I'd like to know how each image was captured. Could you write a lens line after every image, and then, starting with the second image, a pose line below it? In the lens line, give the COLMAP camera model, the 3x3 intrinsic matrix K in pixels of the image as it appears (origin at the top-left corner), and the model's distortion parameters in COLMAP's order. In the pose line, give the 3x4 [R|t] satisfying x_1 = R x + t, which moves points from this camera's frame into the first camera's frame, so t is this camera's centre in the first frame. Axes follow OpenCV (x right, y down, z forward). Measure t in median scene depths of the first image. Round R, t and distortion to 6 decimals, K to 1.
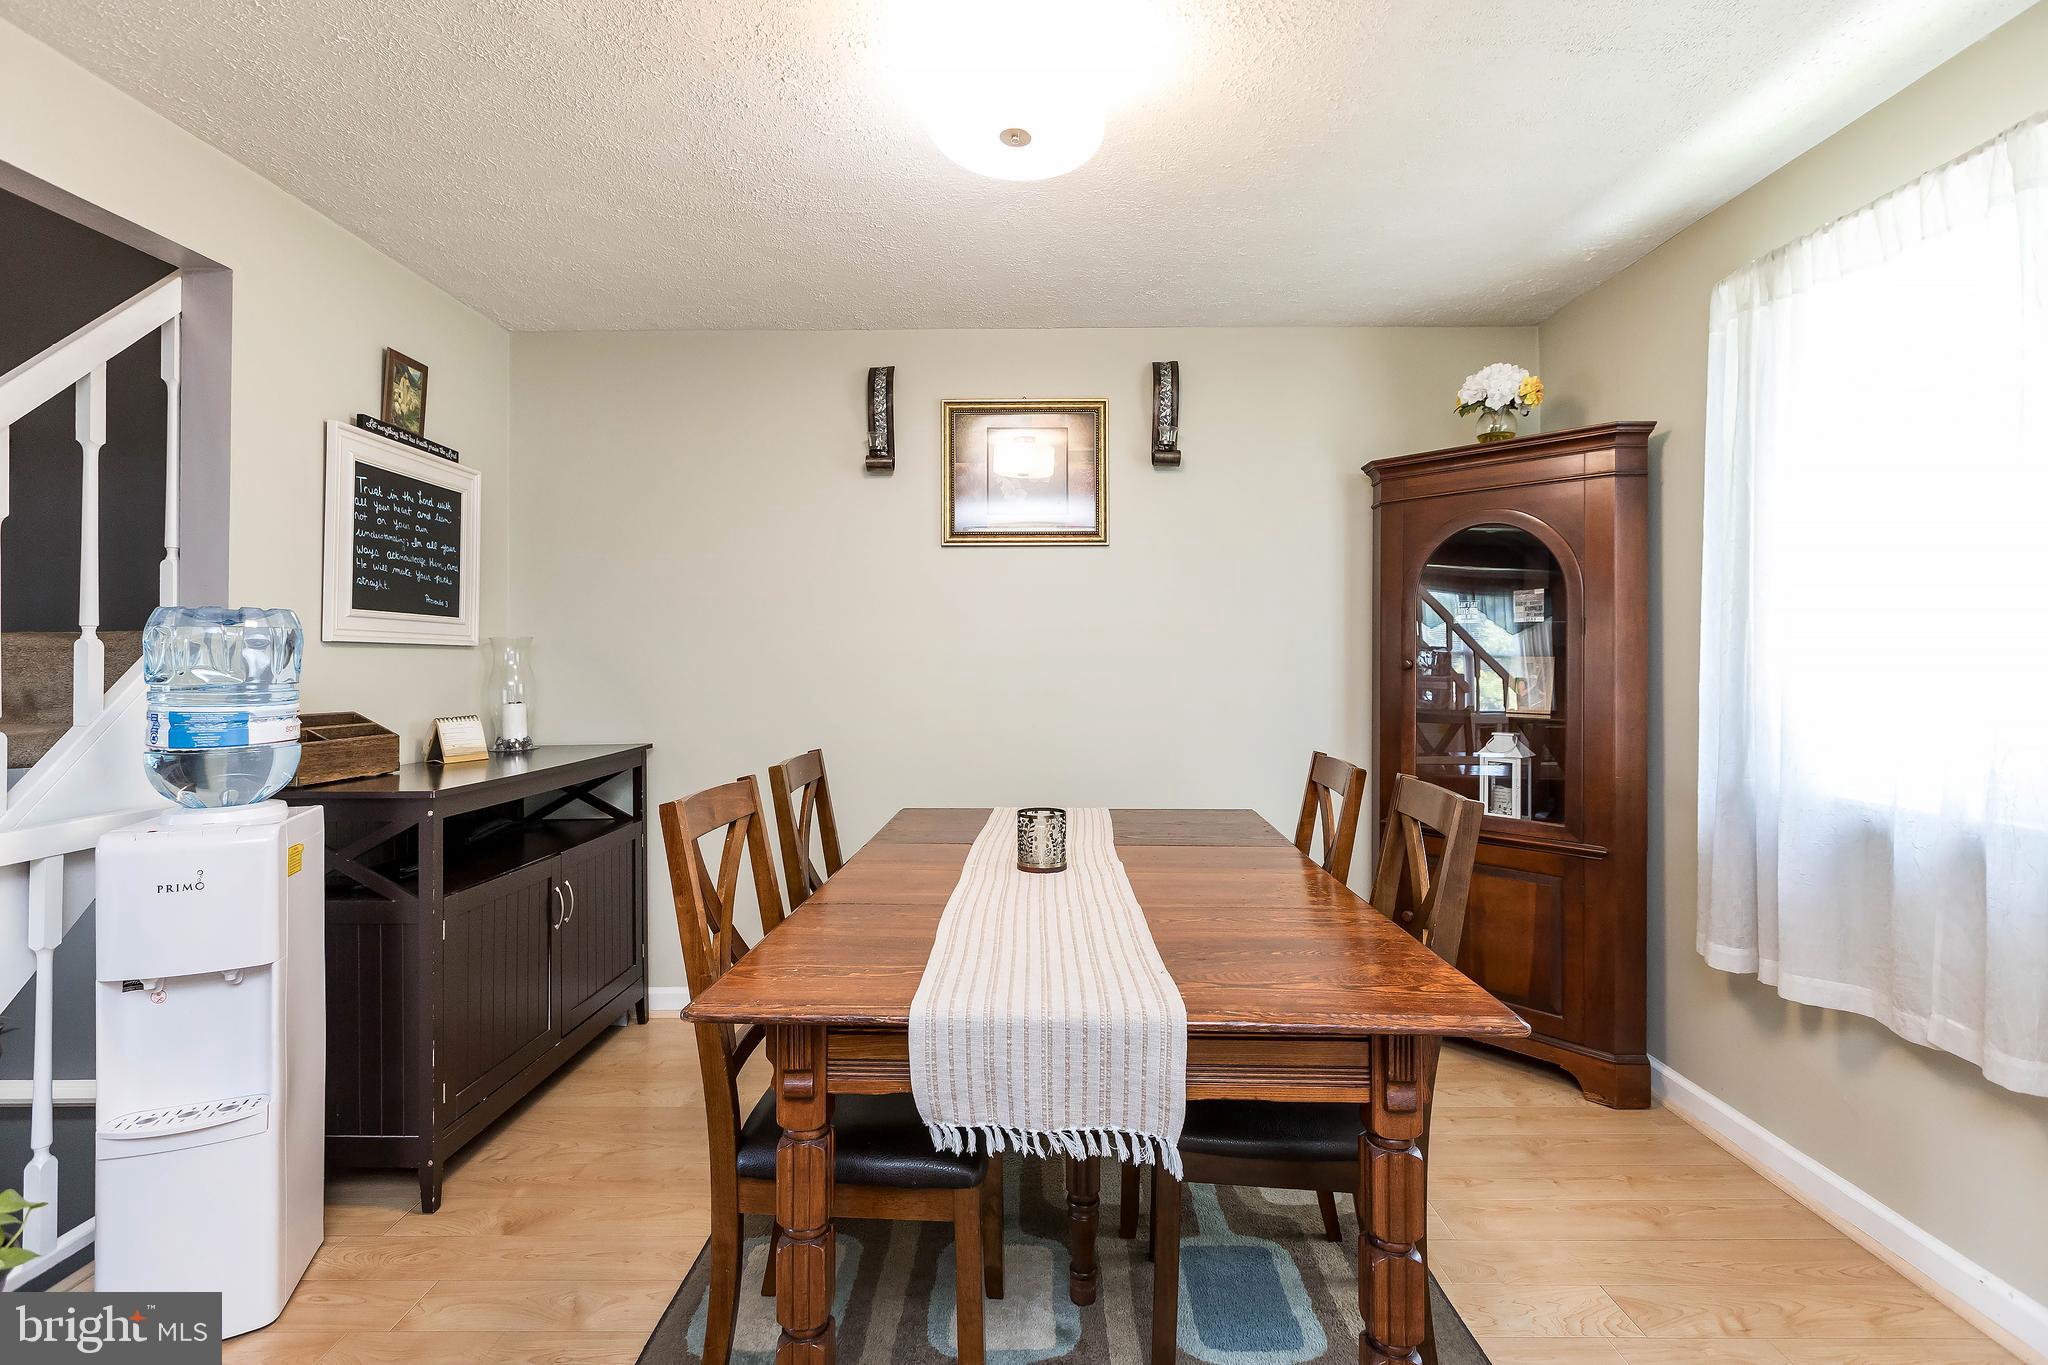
lens RADIAL K [[953.1, 0, 1021.3], [0, 953.1, 652.2], [0, 0, 1]] dist [0.005767, -0.002729]
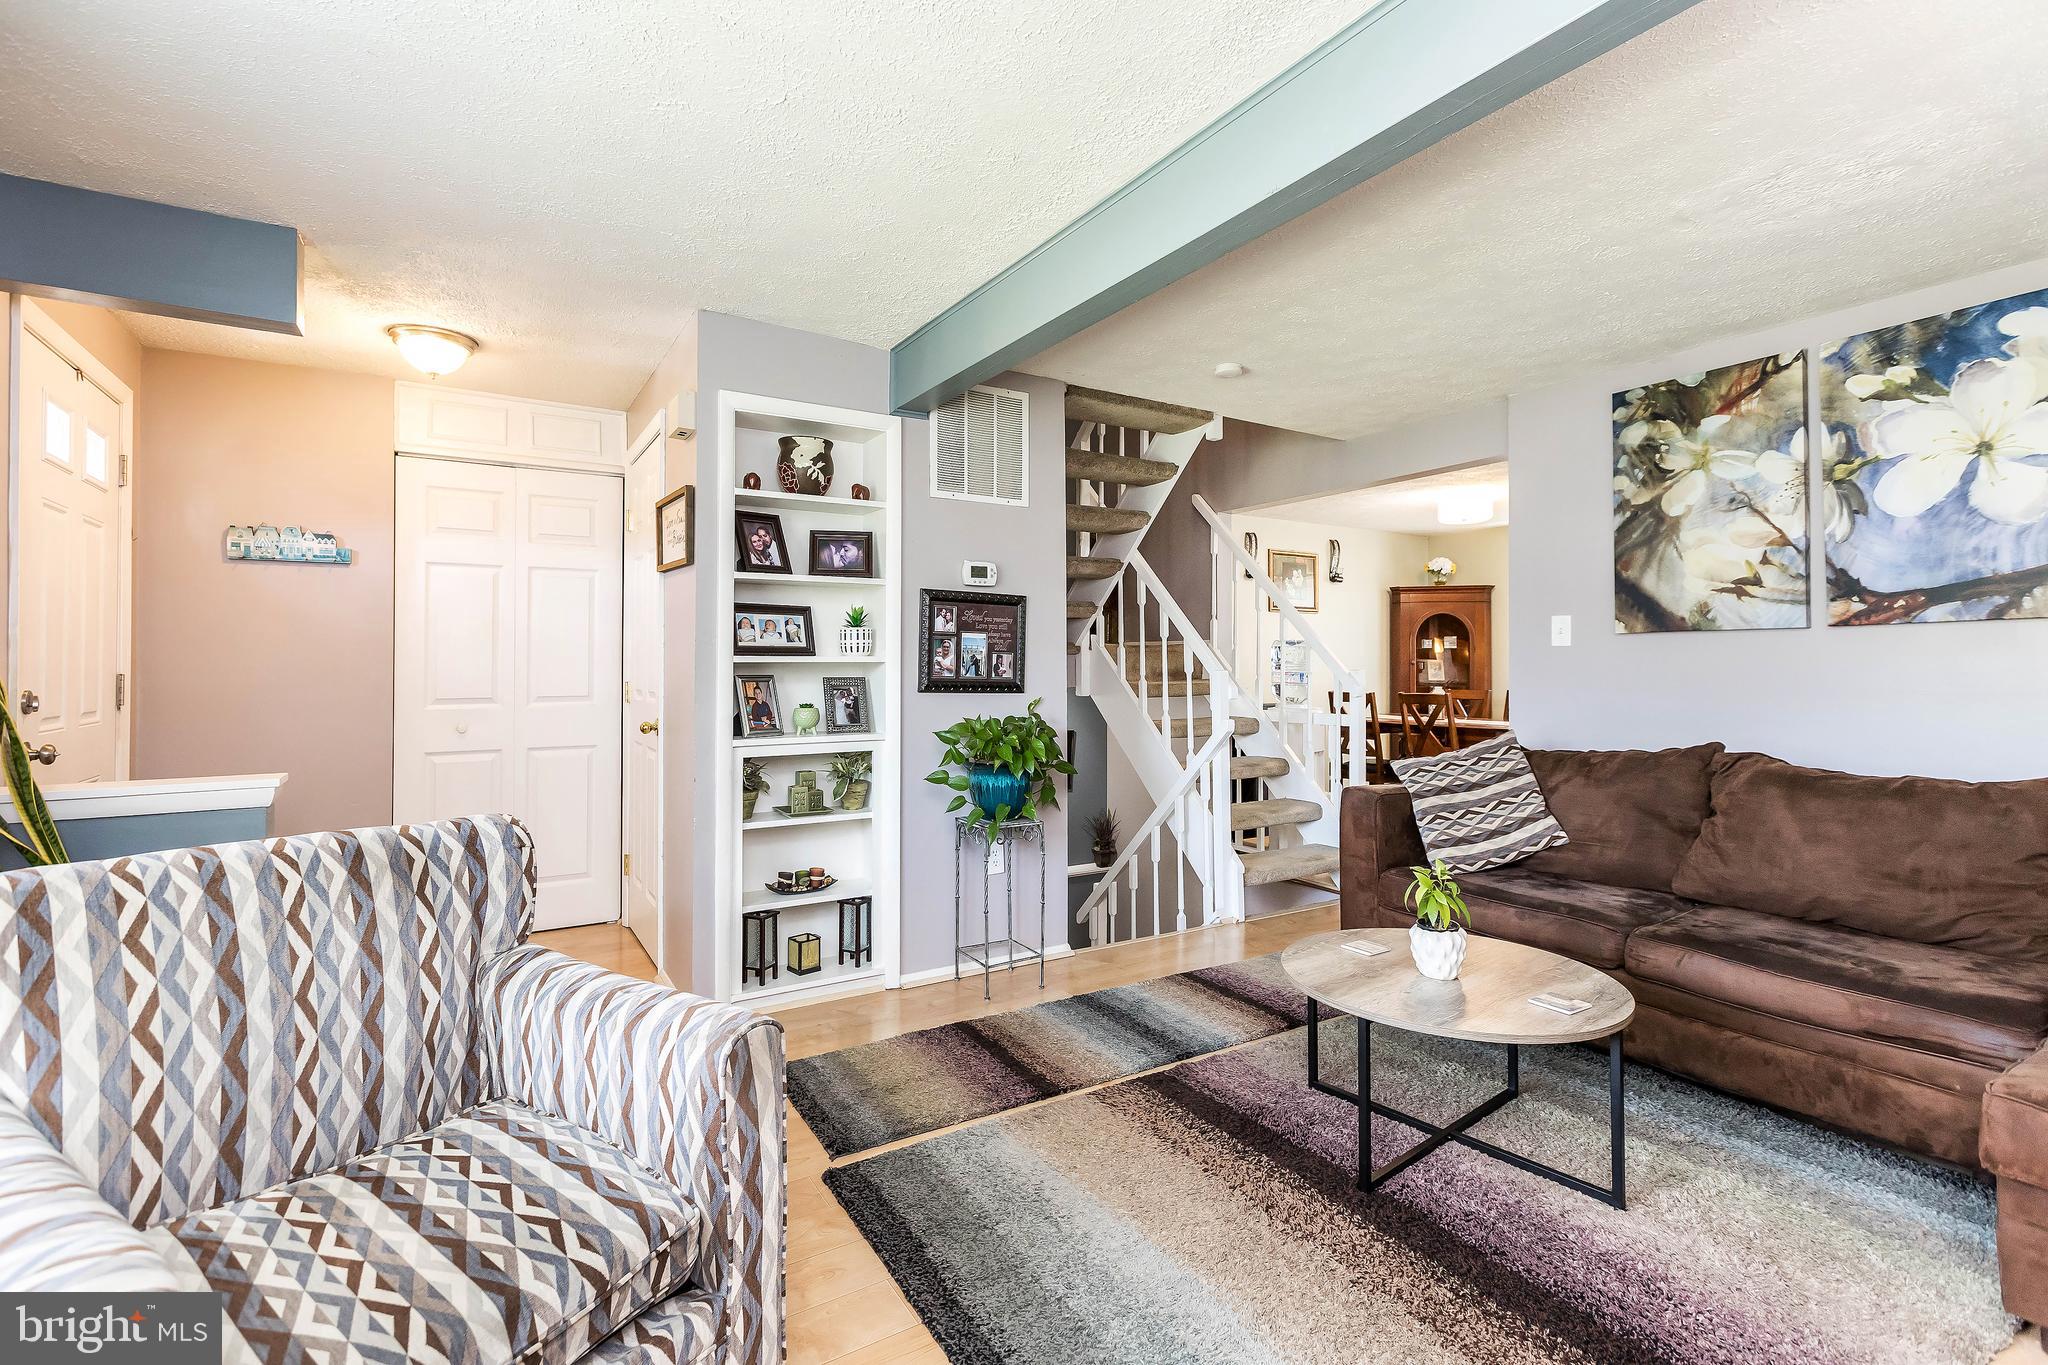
lens RADIAL K [[917.4, 0, 1038.1], [0, 917.4, 662.3], [0, 0, 1]] dist [0.003801, -0.001562]
pose [[0.834545, 0.007748, 0.550885, -2.230244], [-0.008933, 0.999960, -0.000532, 0.028132], [-0.550867, -0.004477, 0.834581, -0.704409]]
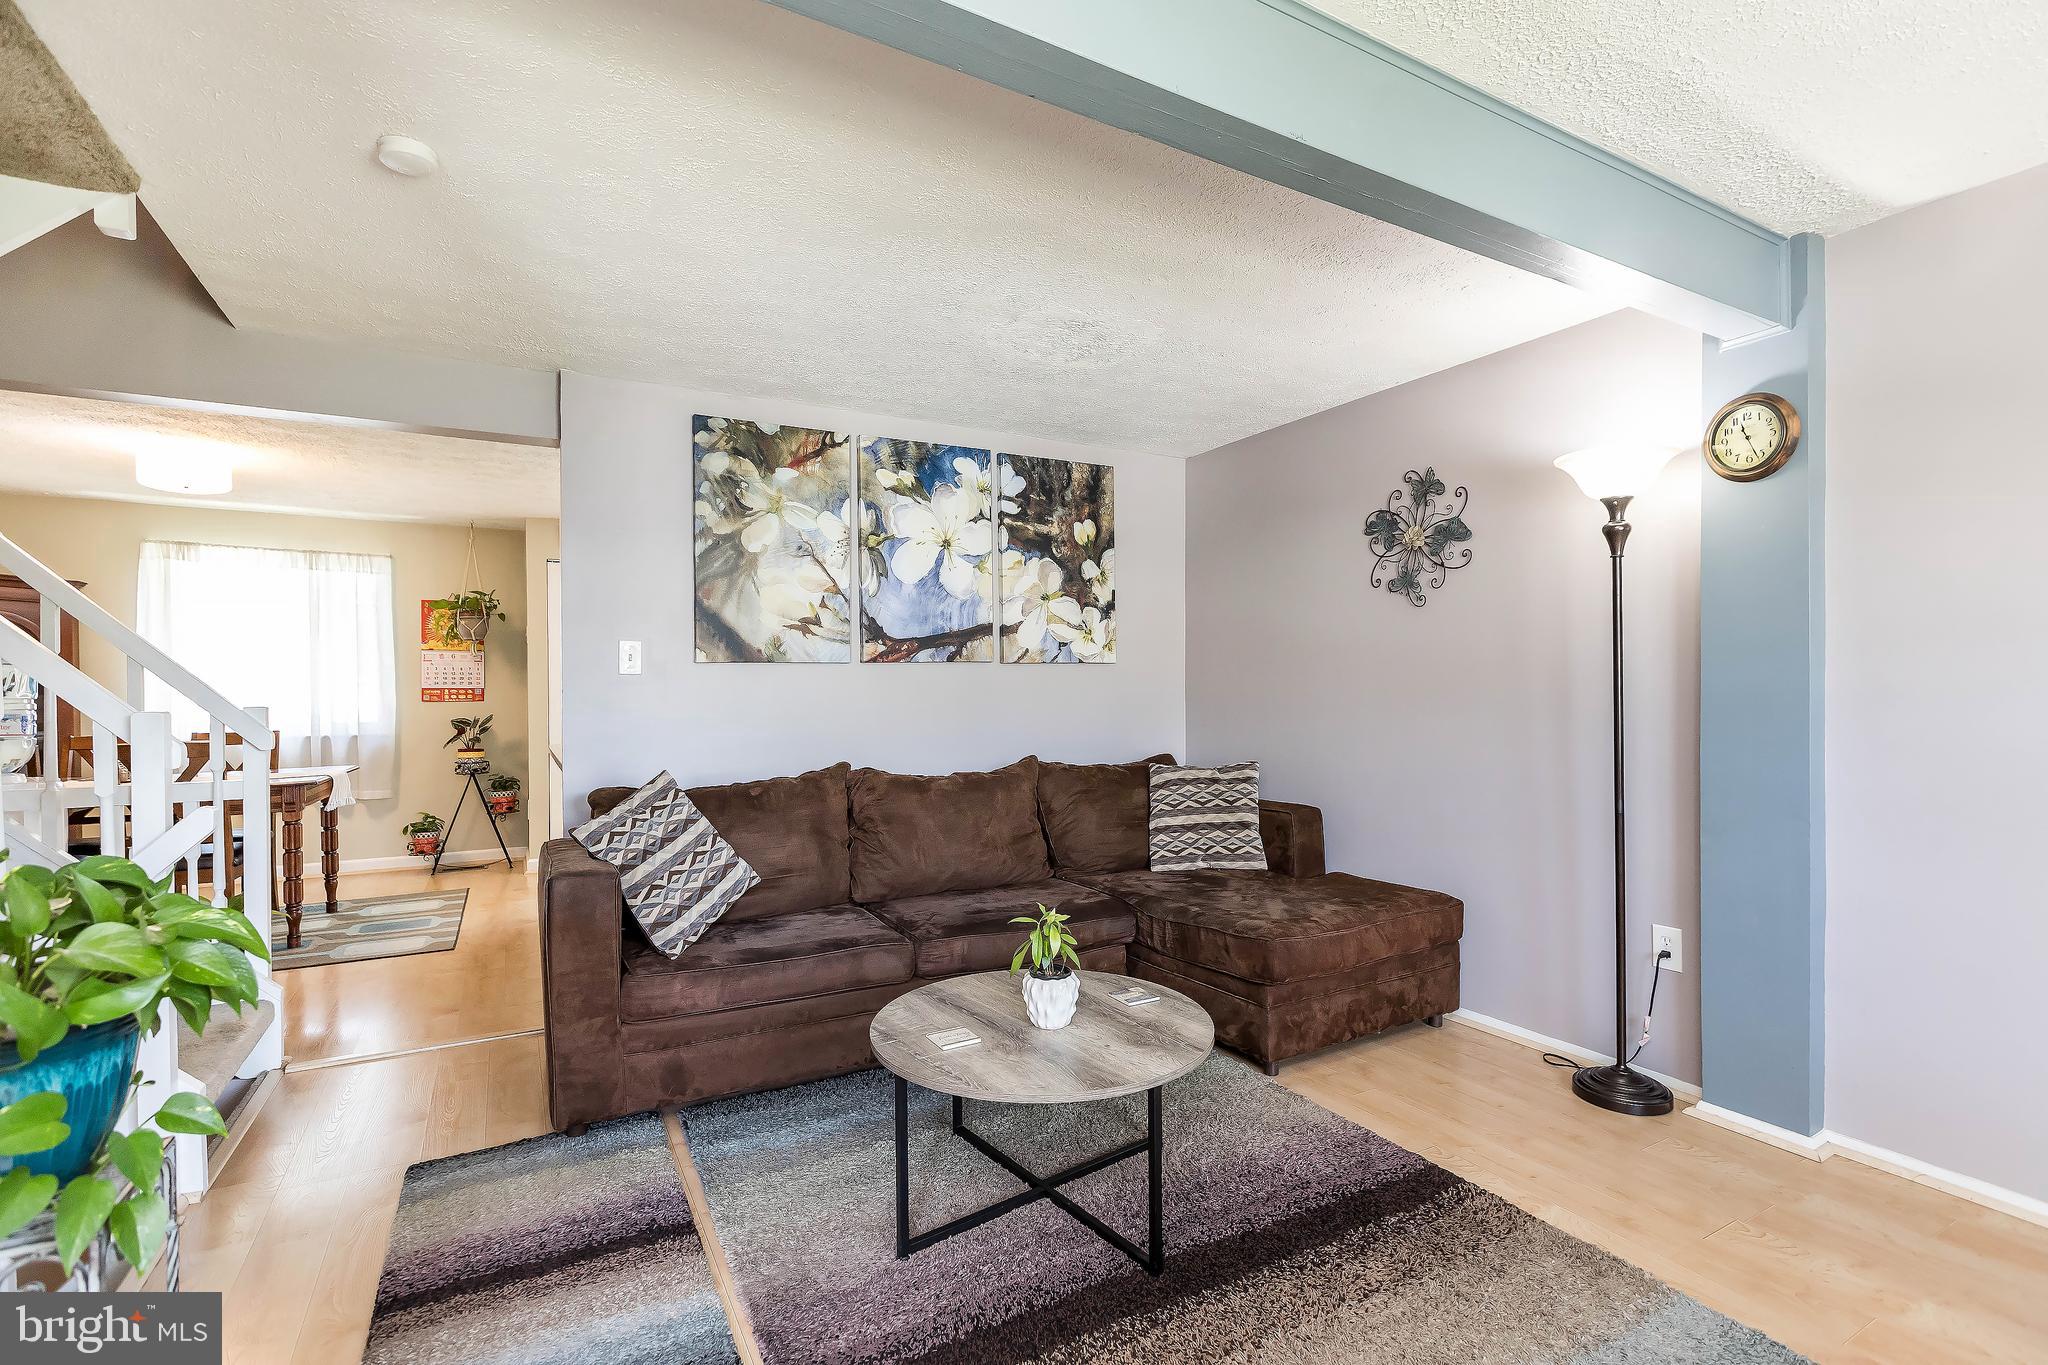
lens RADIAL K [[917.4, 0, 1007.6], [0, 917.4, 690.4], [0, 0, 1]] dist [0.003801, -0.001562]
pose [[-0.487572, 0.007330, 0.873052, -2.141630], [0.003143, 0.999973, -0.006640, 0.027590], [-0.873077, -0.000494, -0.487582, 0.168664]]
